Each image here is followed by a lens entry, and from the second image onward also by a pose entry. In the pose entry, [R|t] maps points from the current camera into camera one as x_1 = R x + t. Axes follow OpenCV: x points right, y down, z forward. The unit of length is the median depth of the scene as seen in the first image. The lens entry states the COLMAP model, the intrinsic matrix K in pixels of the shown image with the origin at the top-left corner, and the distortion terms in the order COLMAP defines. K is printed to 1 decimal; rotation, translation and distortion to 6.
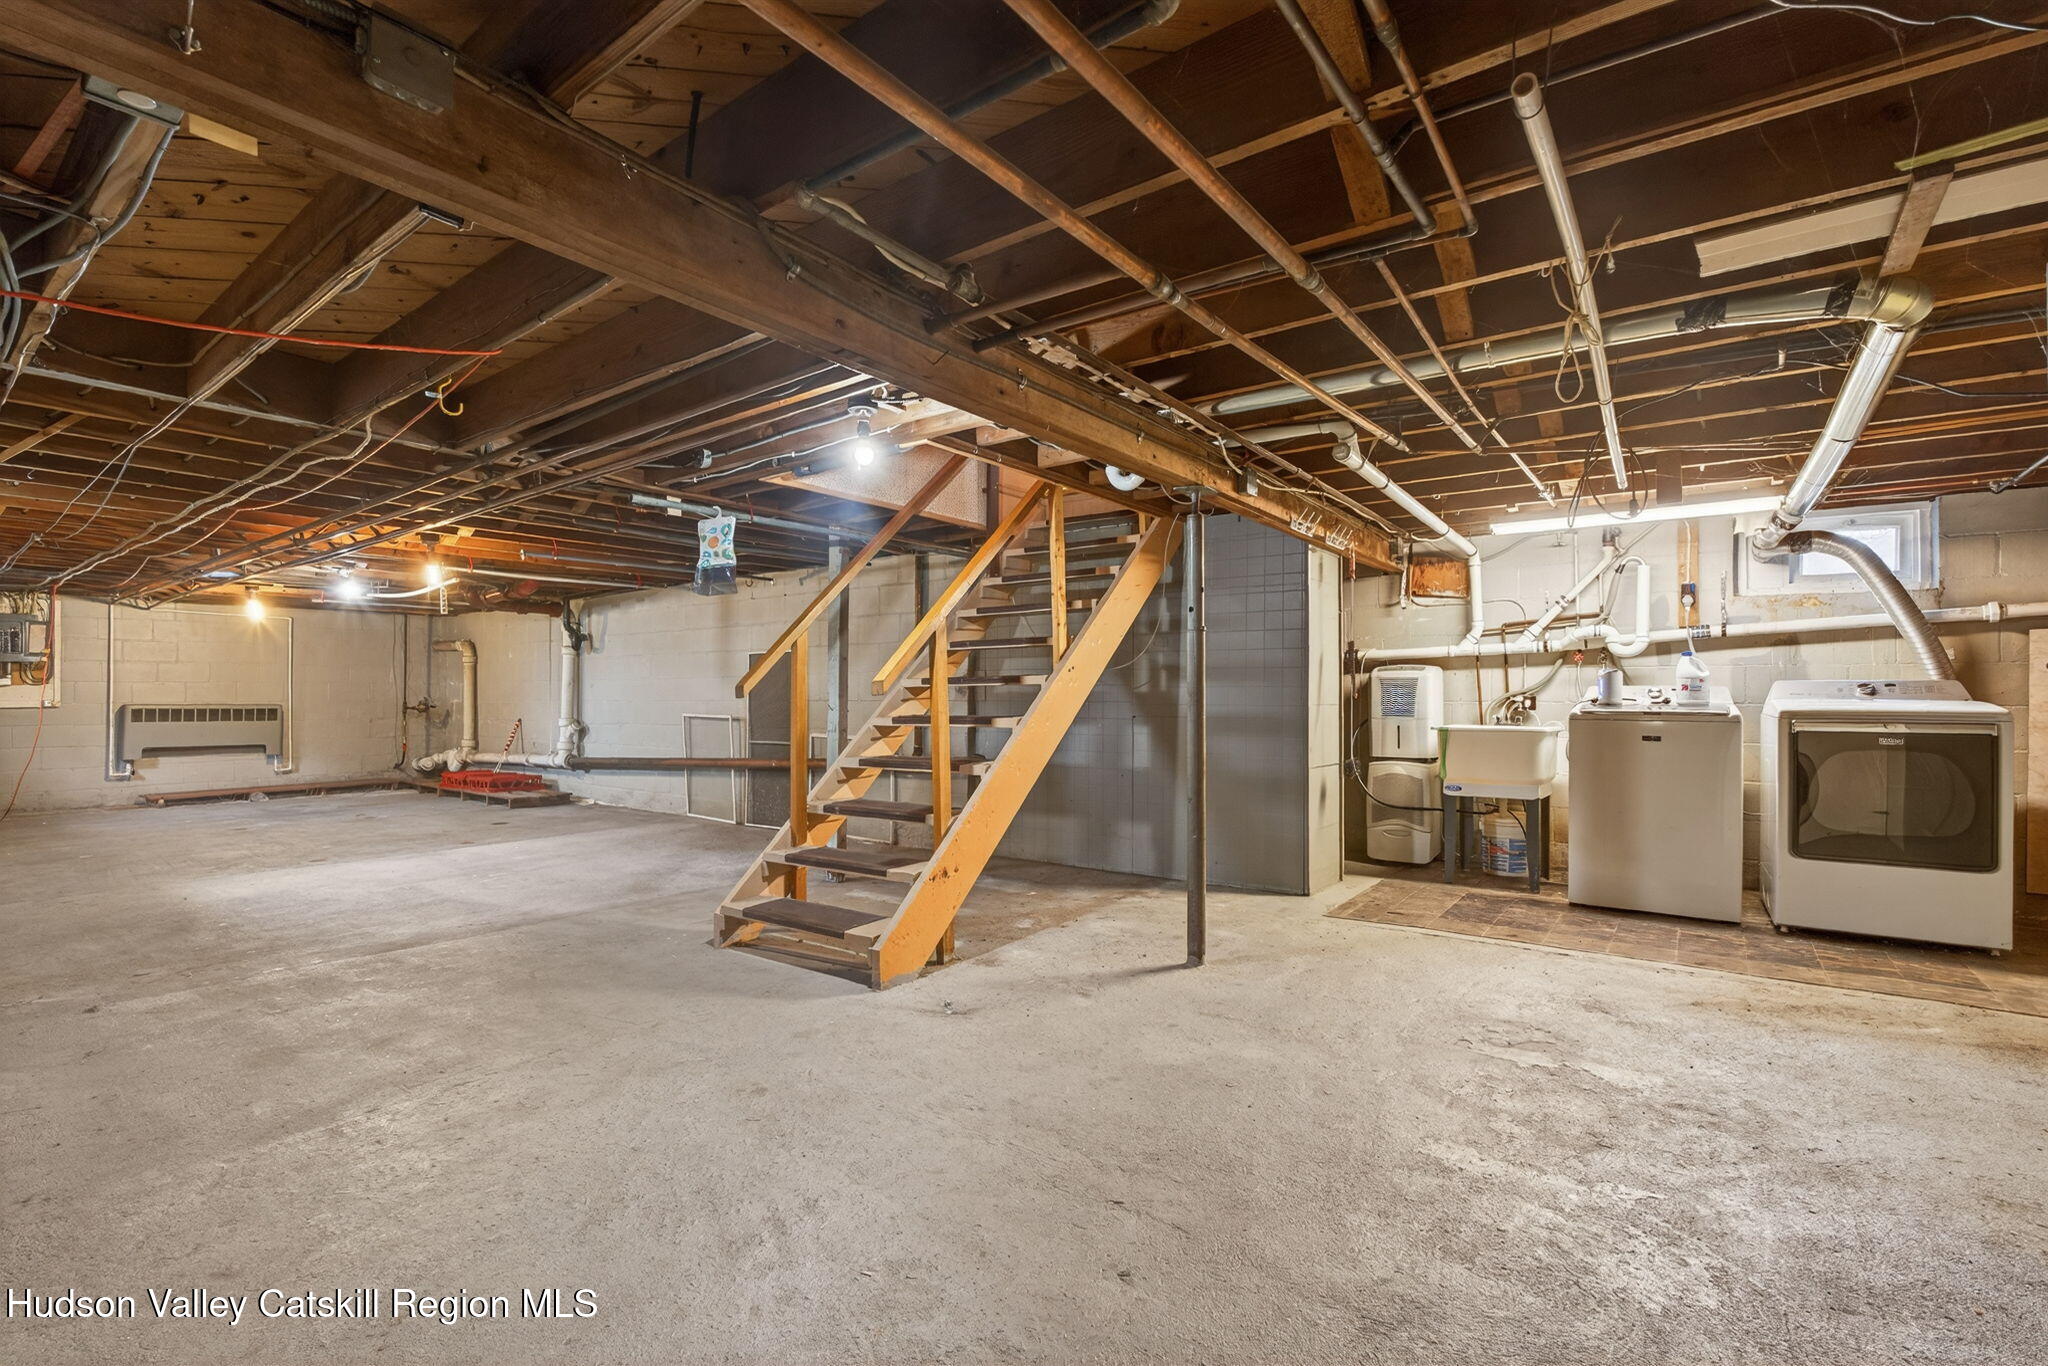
lens RADIAL K [[923.2, 0, 1024.0], [0, 923.2, 683.0], [0, 0, 1]] dist [-0.013551, 0.000646]
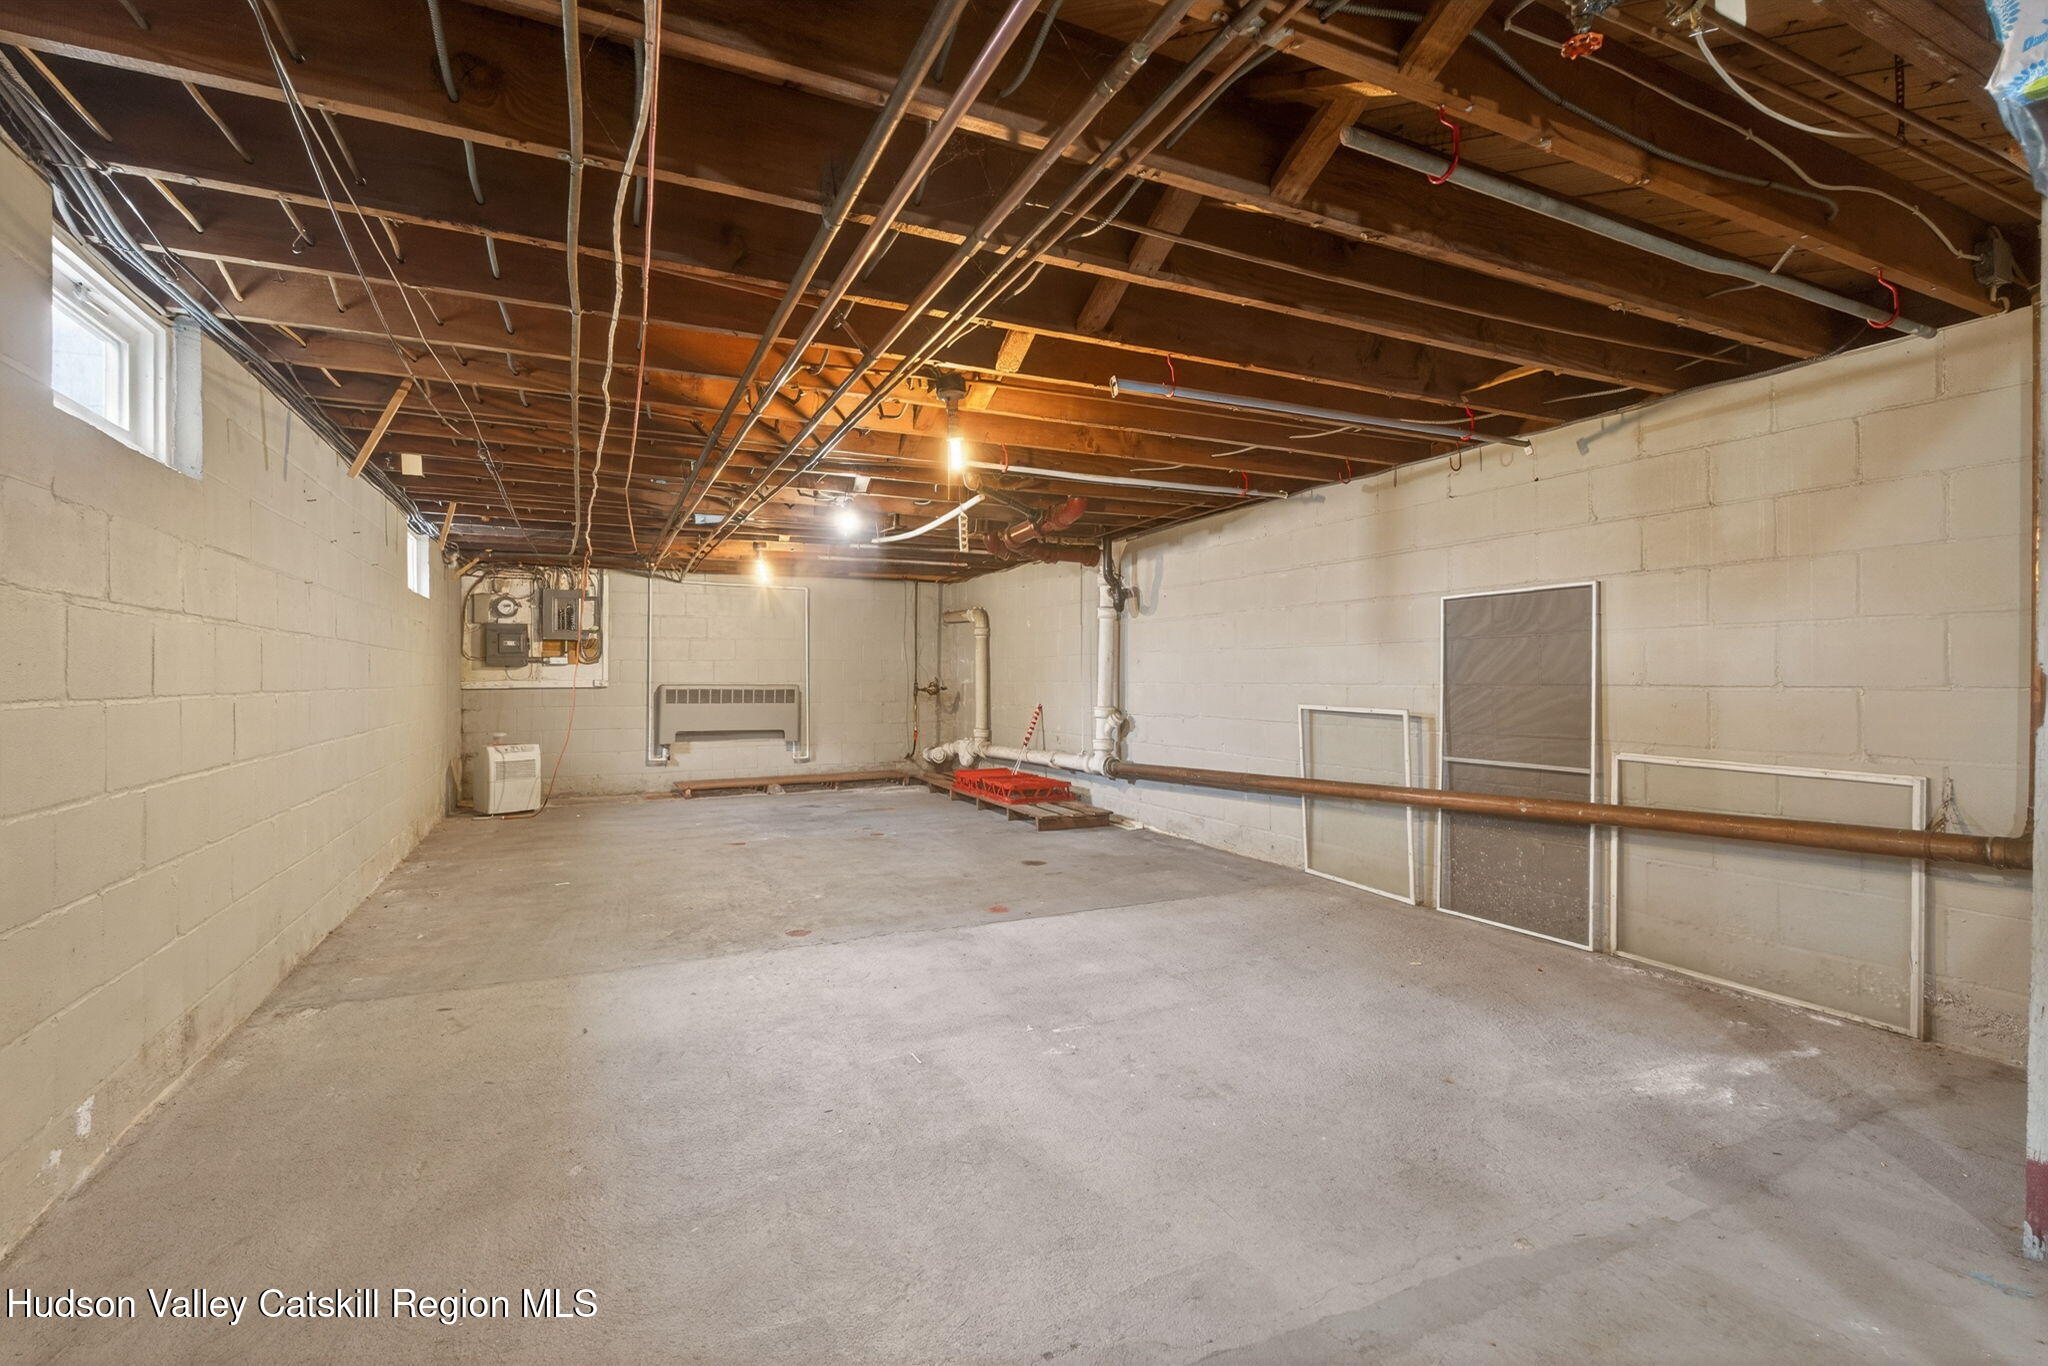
lens RADIAL K [[923.2, 0, 1024.0], [0, 923.2, 683.0], [0, 0, 1]] dist [-0.013551, 0.000646]
pose [[0.887797, 0.004886, -0.460209, -0.494068], [0.004443, 0.999806, 0.019185, 0.012468], [0.460214, -0.019077, 0.887603, 0.739006]]
